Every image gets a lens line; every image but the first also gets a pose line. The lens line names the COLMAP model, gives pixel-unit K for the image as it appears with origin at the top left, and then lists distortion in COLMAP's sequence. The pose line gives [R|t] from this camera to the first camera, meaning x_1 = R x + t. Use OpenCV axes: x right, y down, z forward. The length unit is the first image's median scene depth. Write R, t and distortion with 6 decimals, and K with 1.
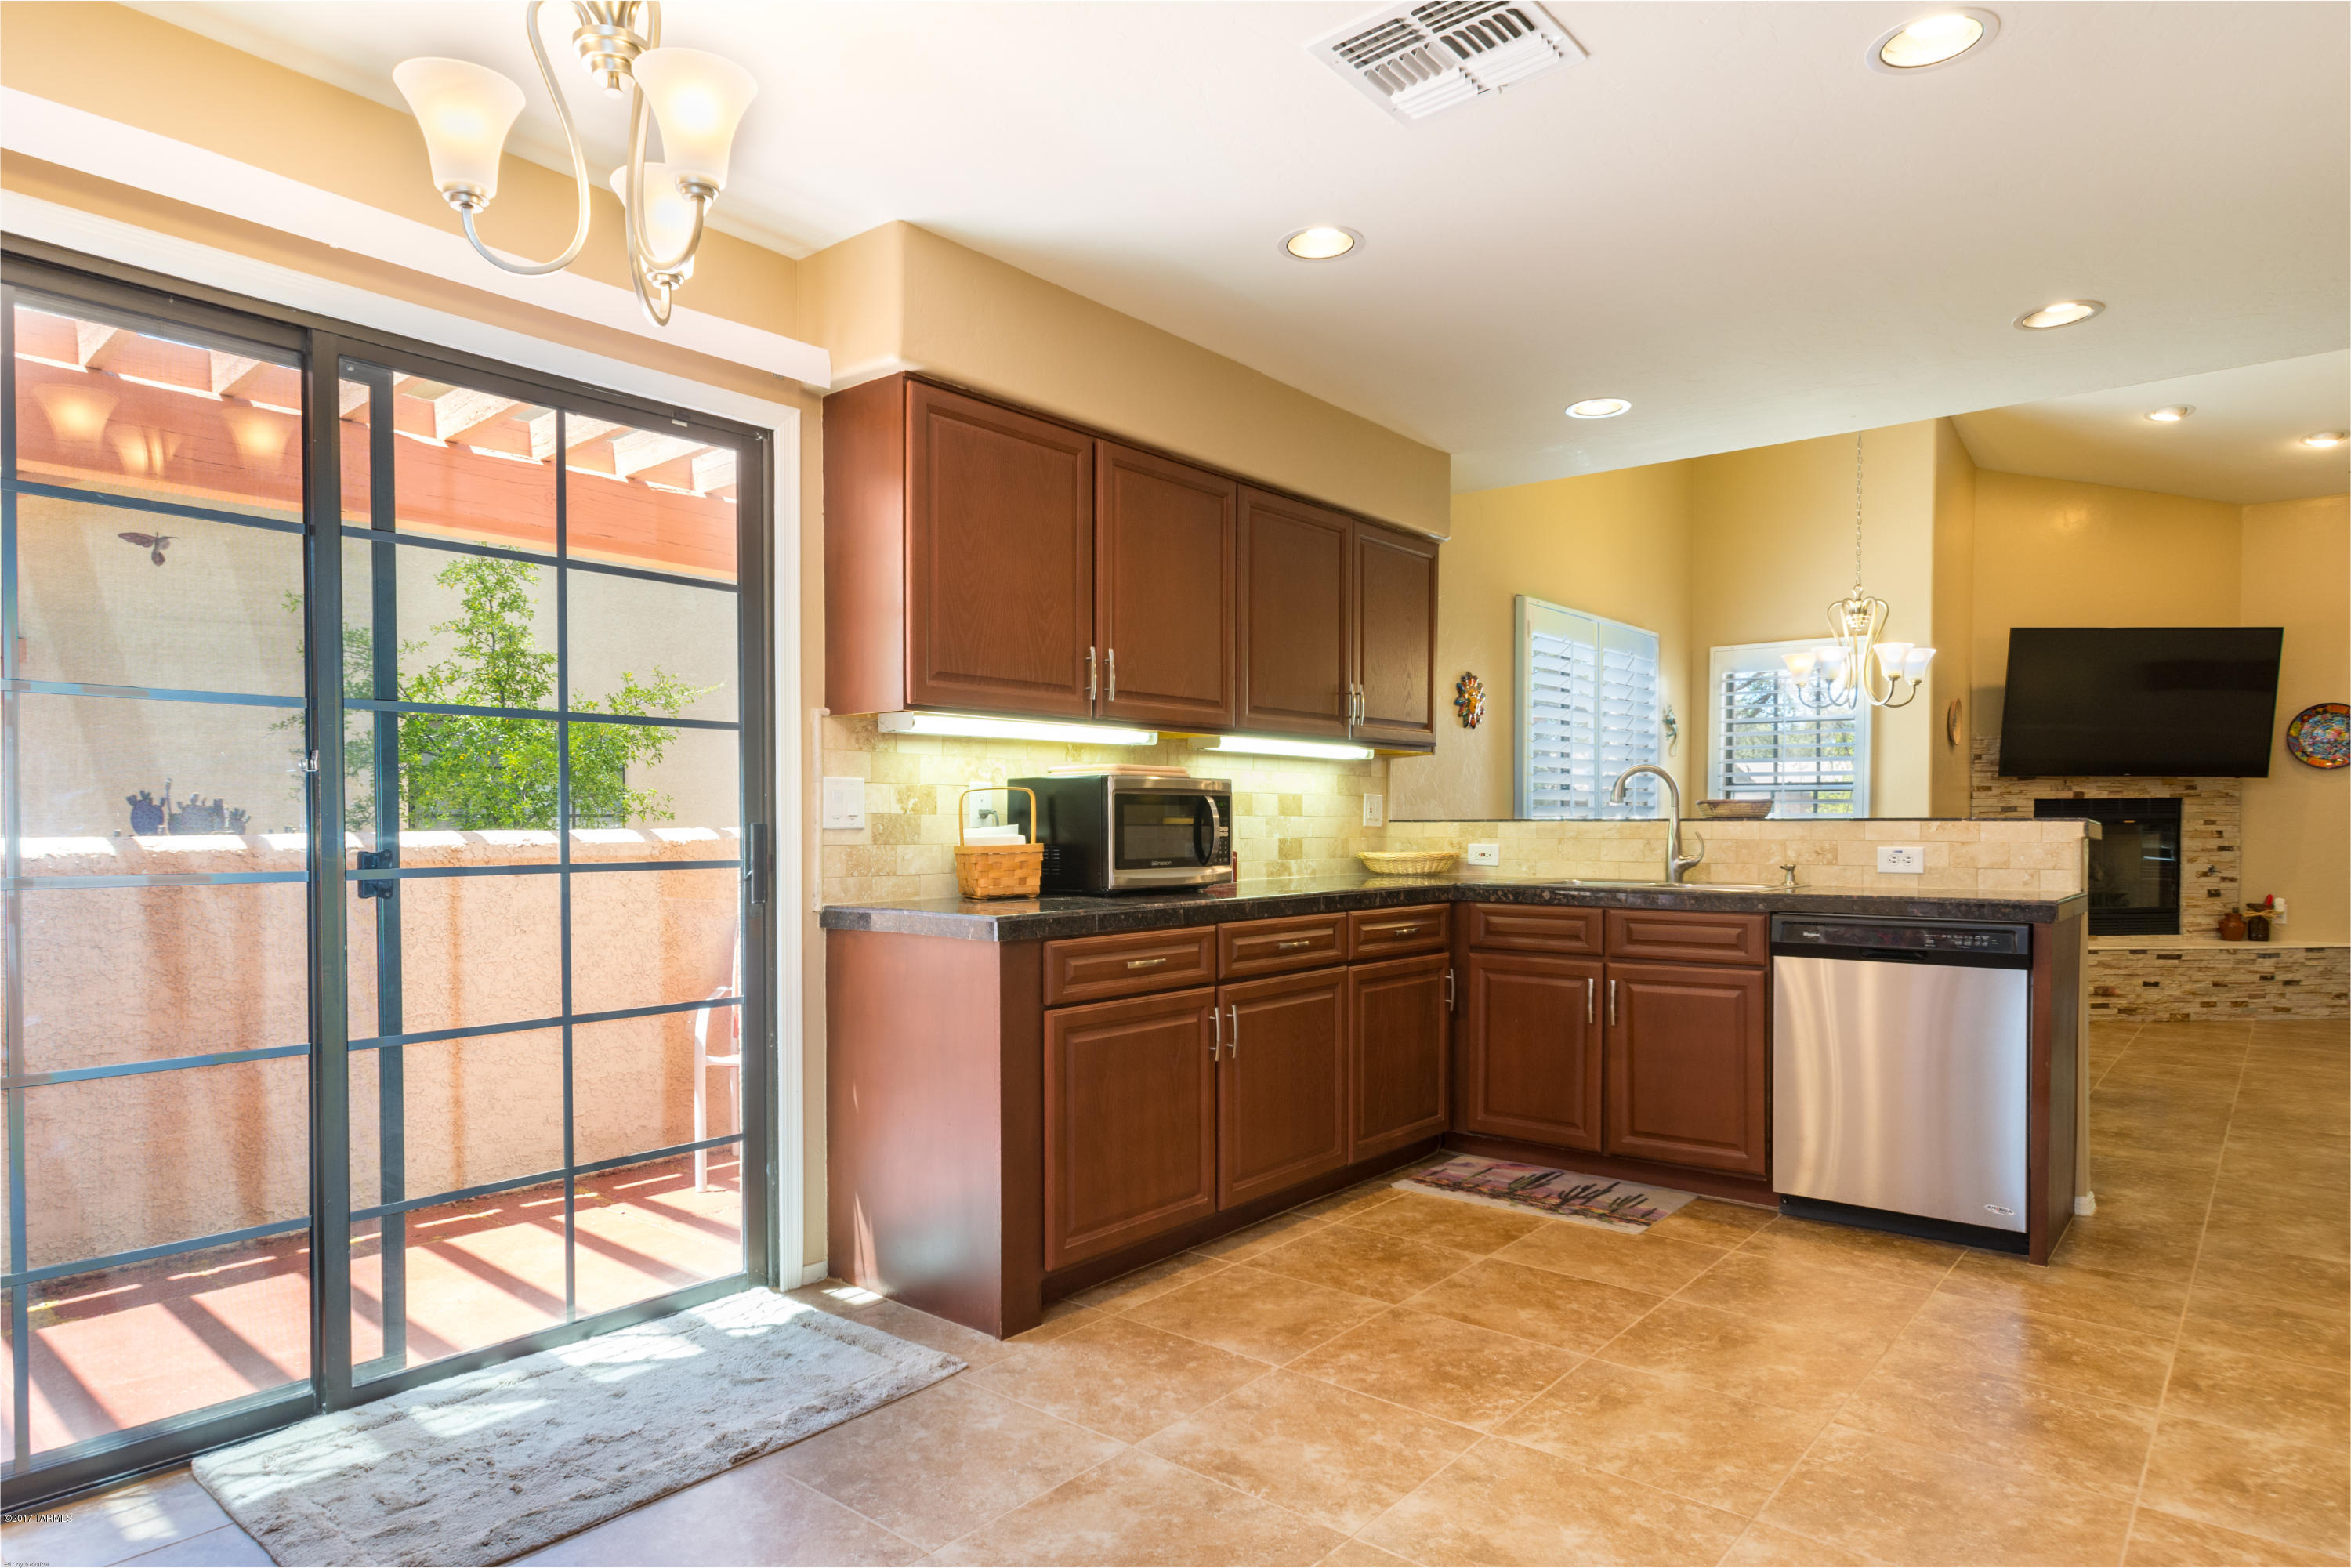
lens RADIAL K [[1355.5, 0, 1145.5], [0, 1355.5, 838.3], [0, 0, 1]] dist [0.003670, 0.000188]
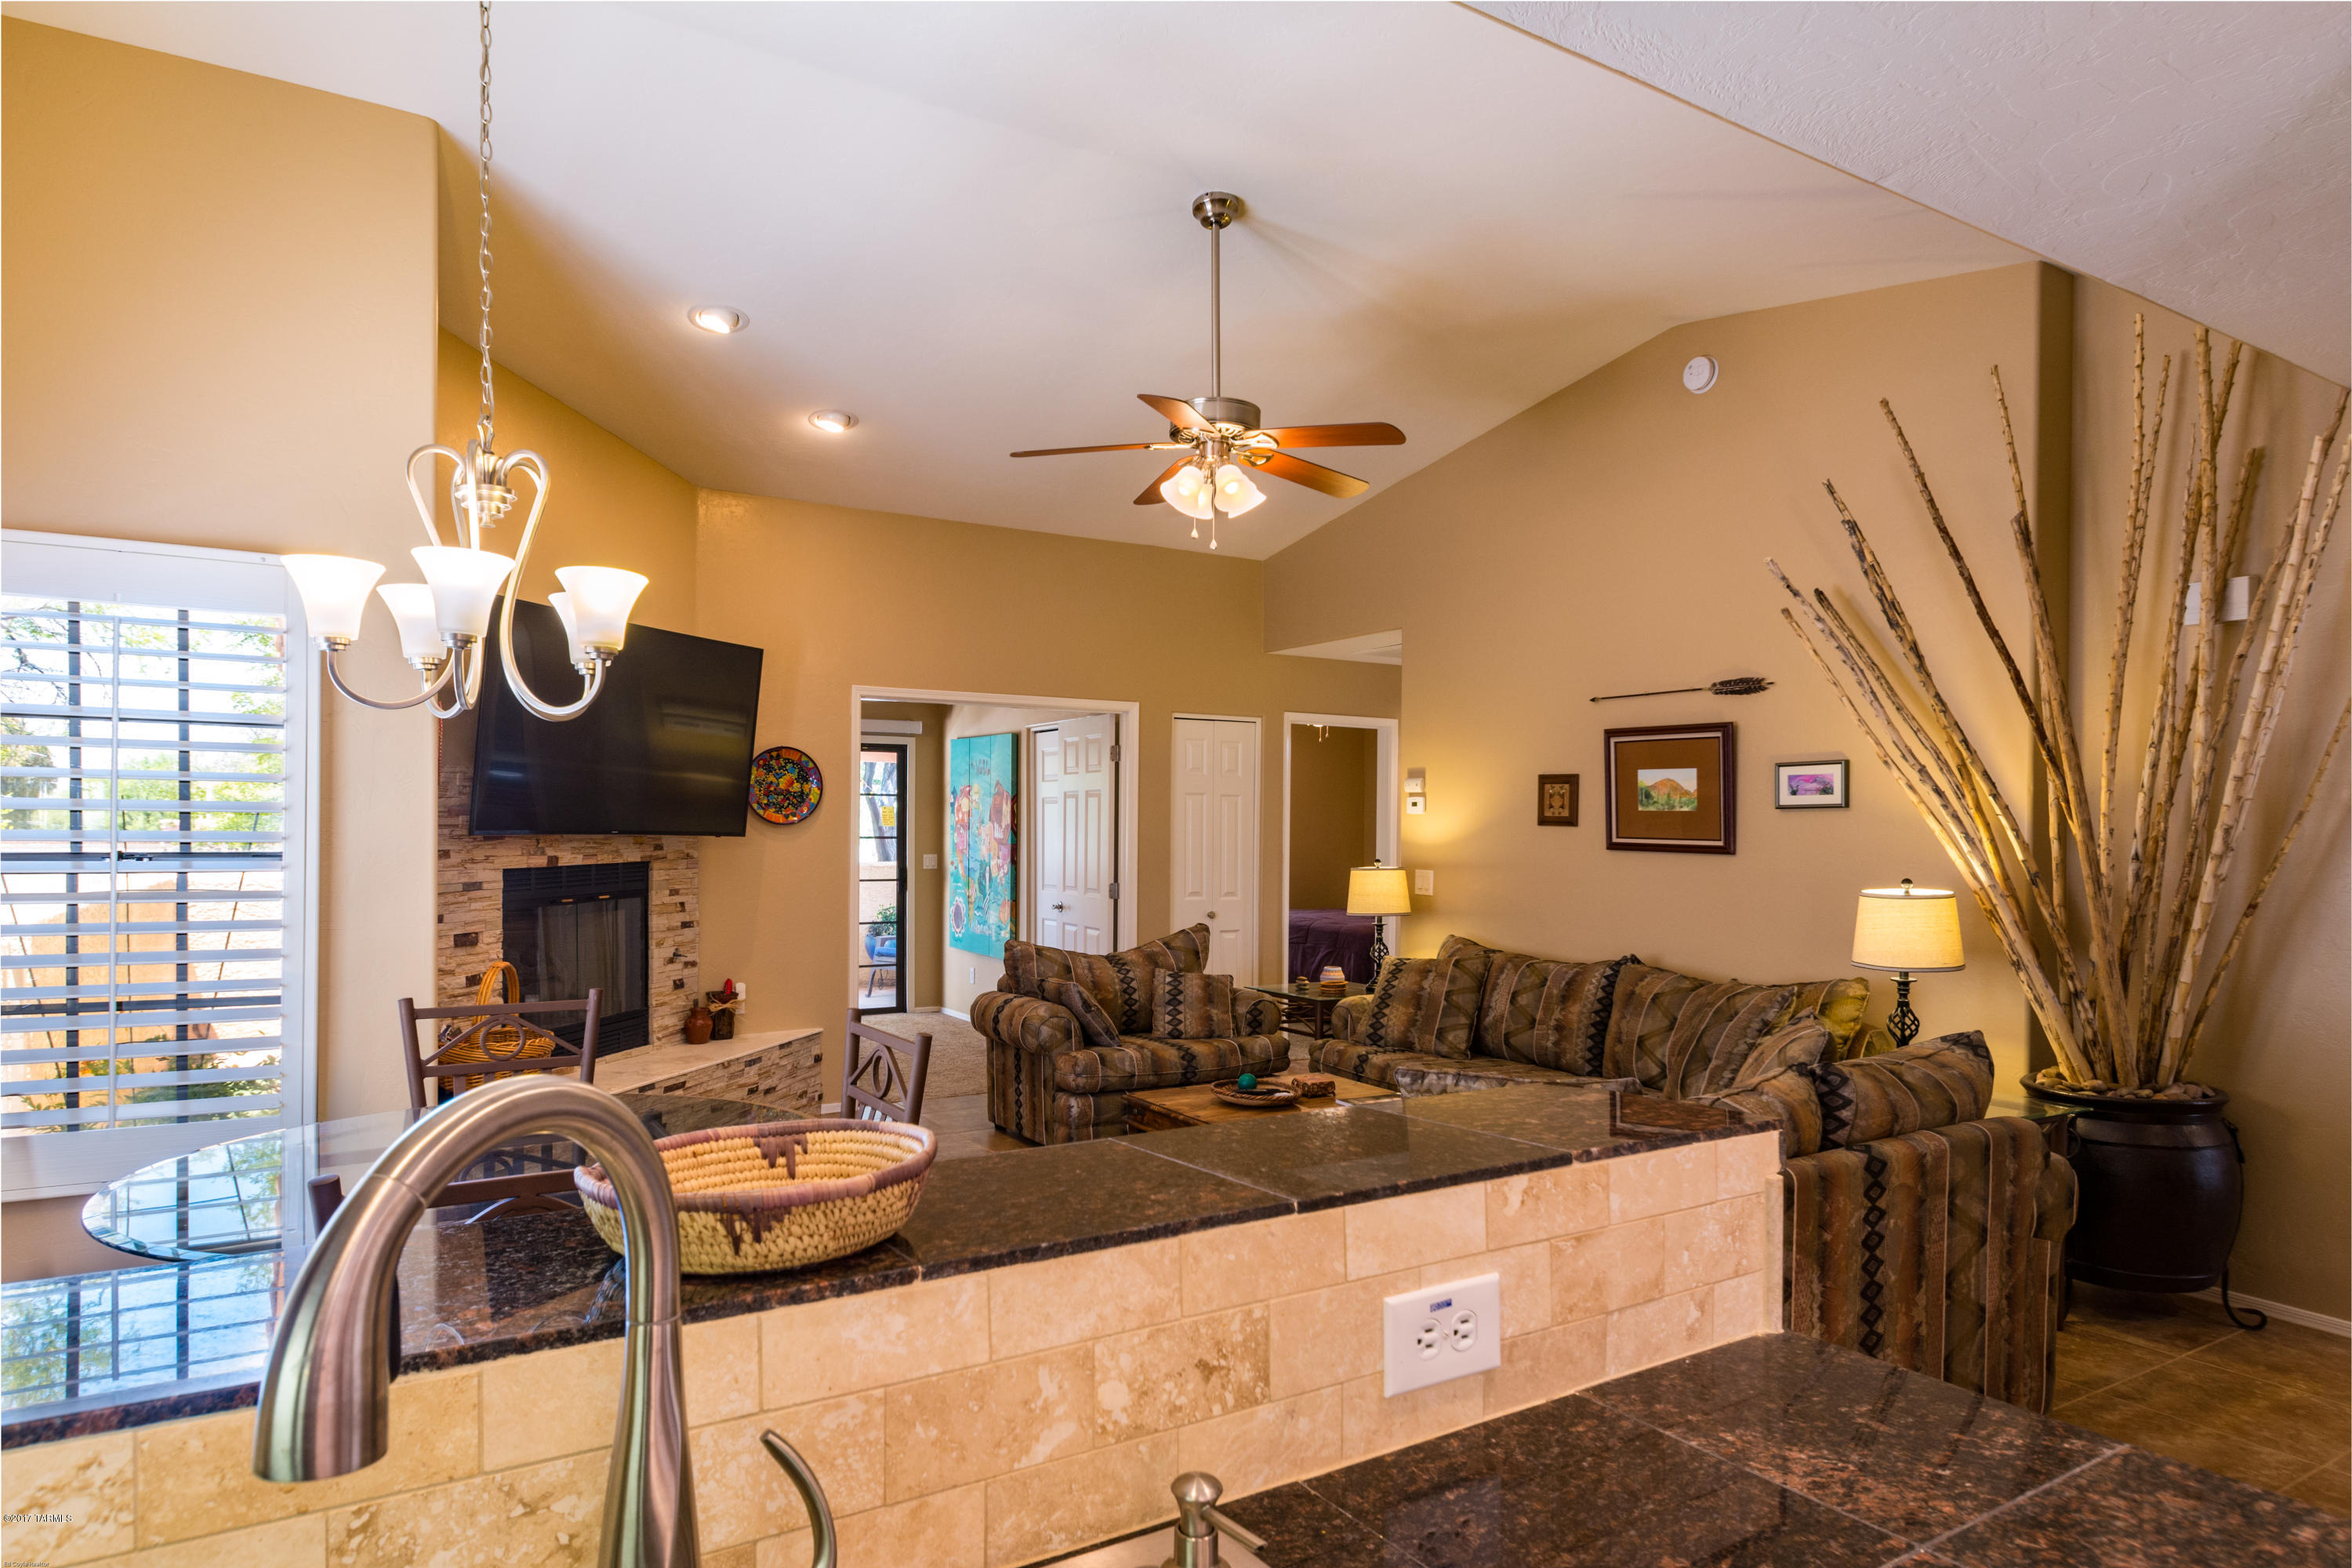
lens RADIAL K [[1345.0, 0, 1175.2], [0, 1345.0, 839.2], [0, 0, 1]] dist [-0.004532, 0.000826]
pose [[0.302417, -0.006272, 0.953155, 0.243425], [0.005239, 0.999974, 0.004917, -0.072847], [-0.953161, 0.003507, 0.302442, 0.833435]]
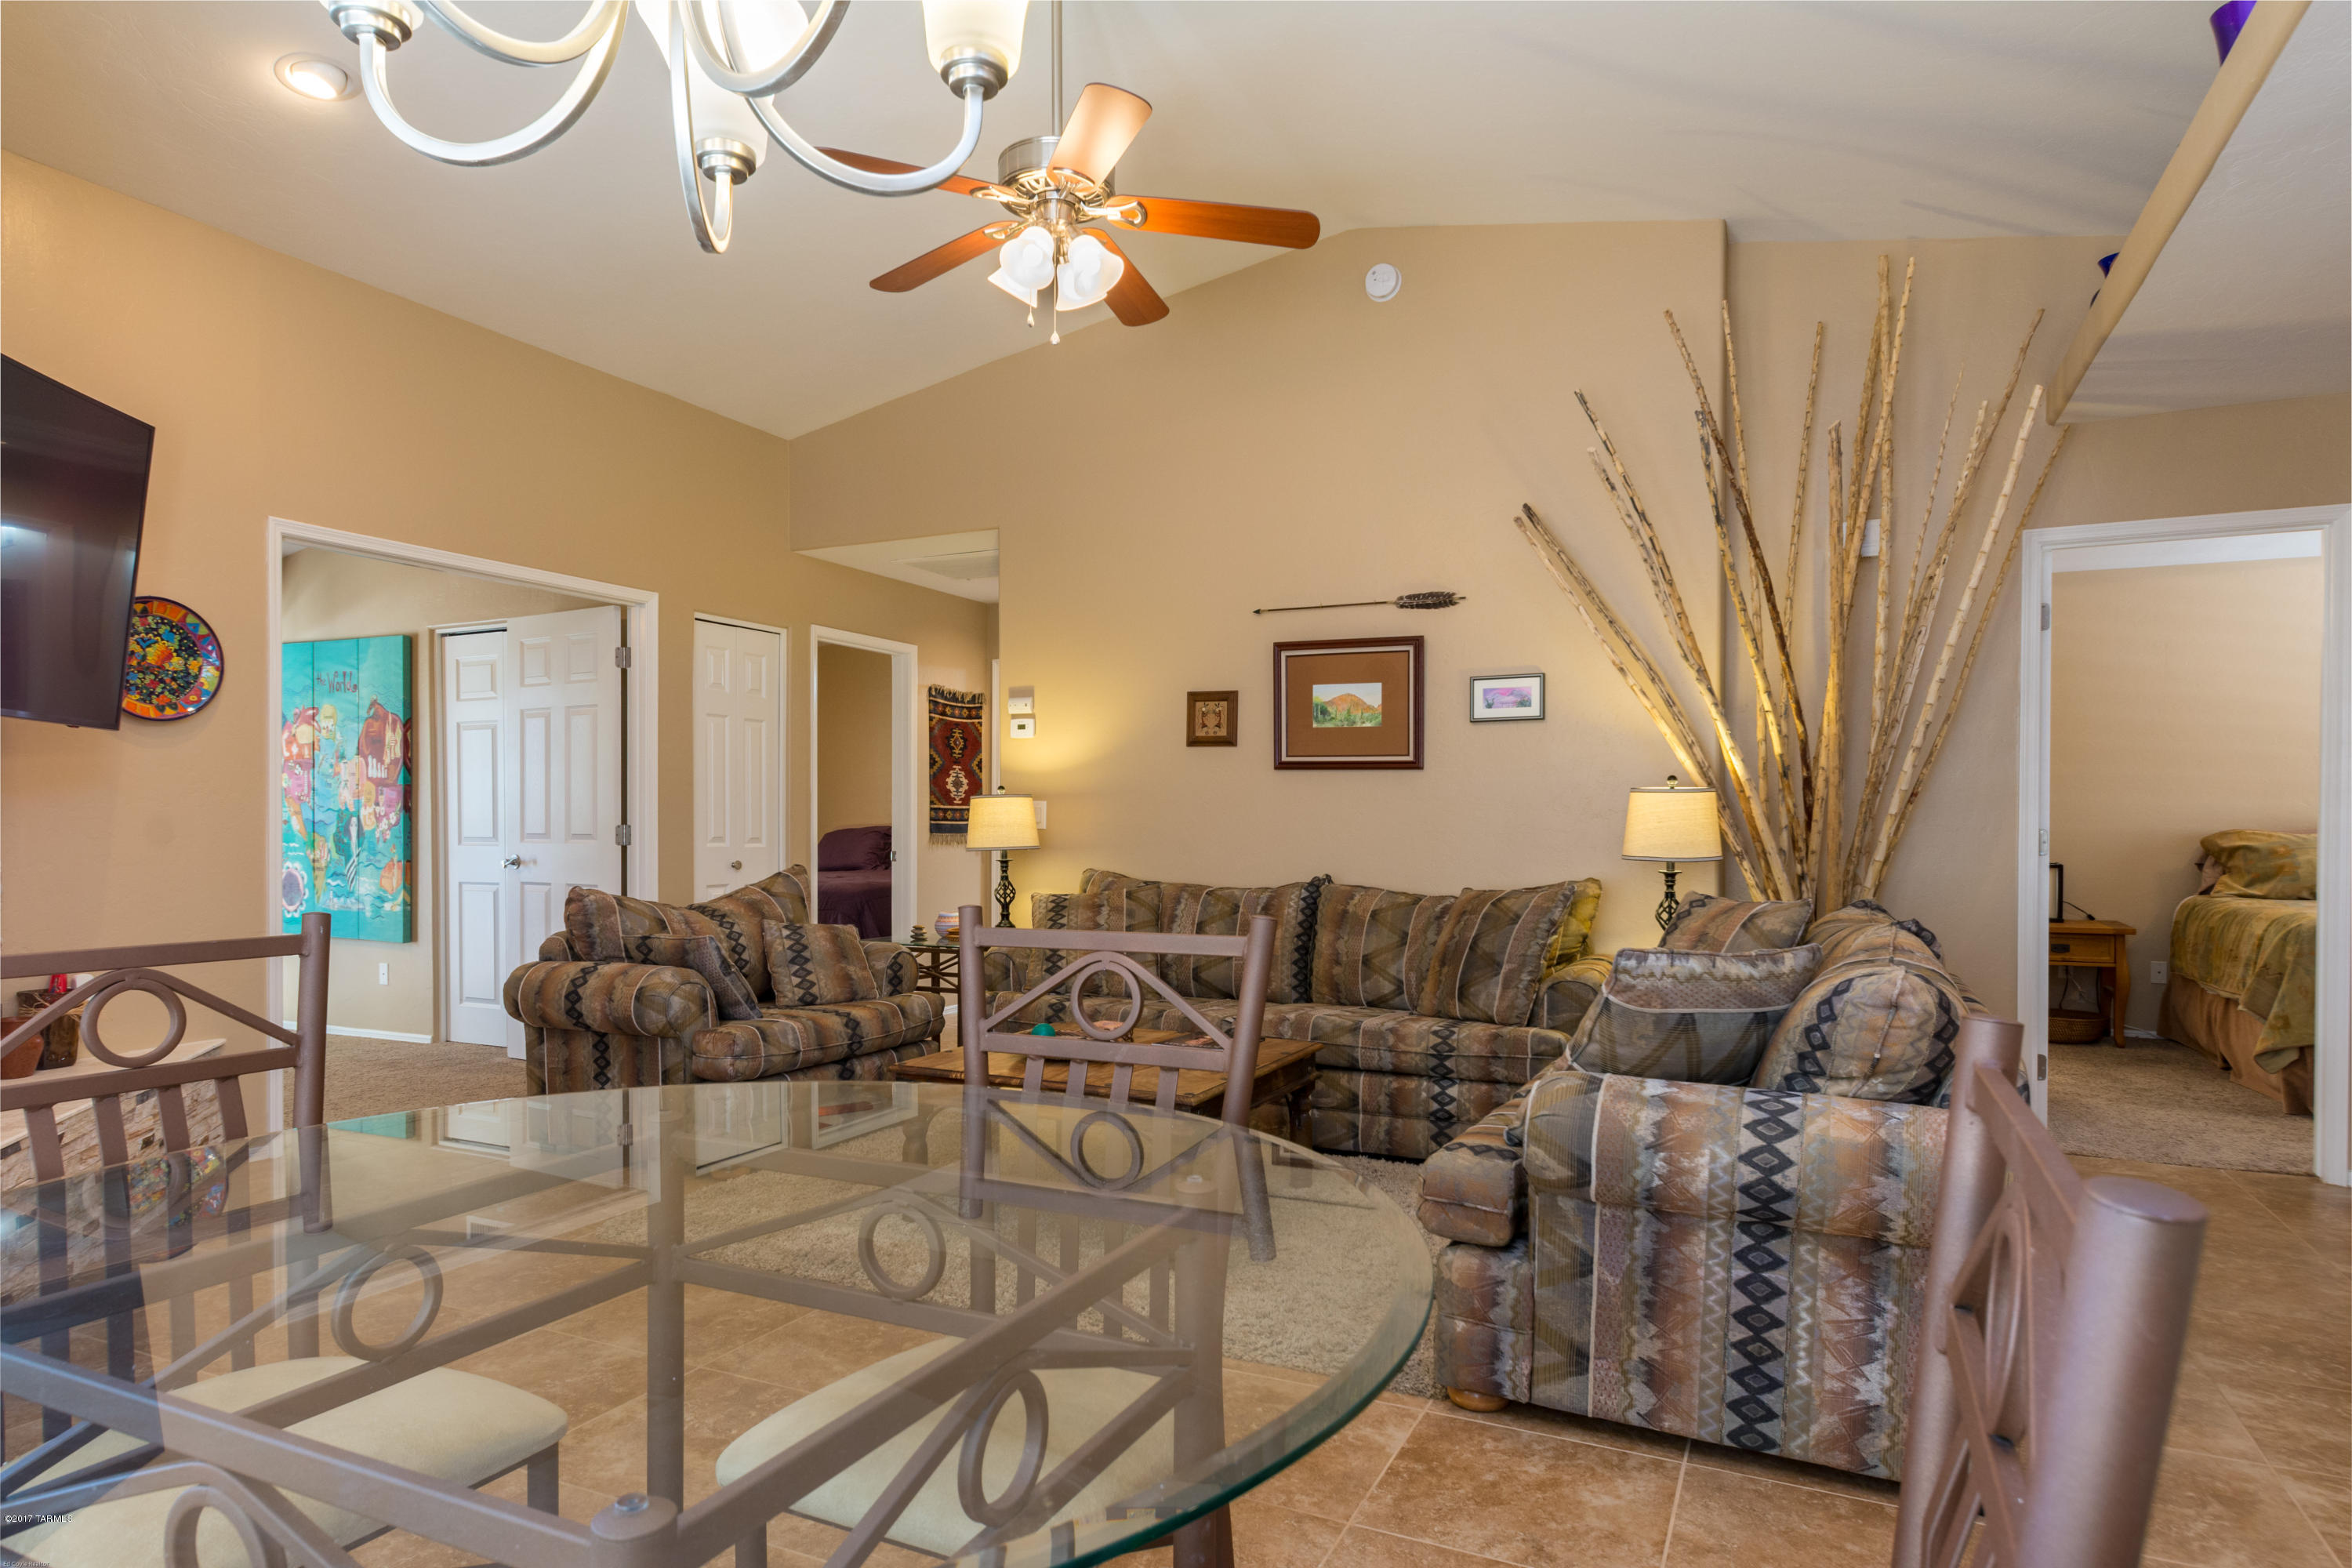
lens RADIAL K [[1345.0, 0, 1175.2], [0, 1345.0, 839.2], [0, 0, 1]] dist [-0.004532, 0.000826]
pose [[-0.255040, -0.012774, 0.966846, 0.419159], [0.010334, 0.999820, 0.015936, -0.015035], [-0.966875, 0.014056, -0.254862, 1.205834]]
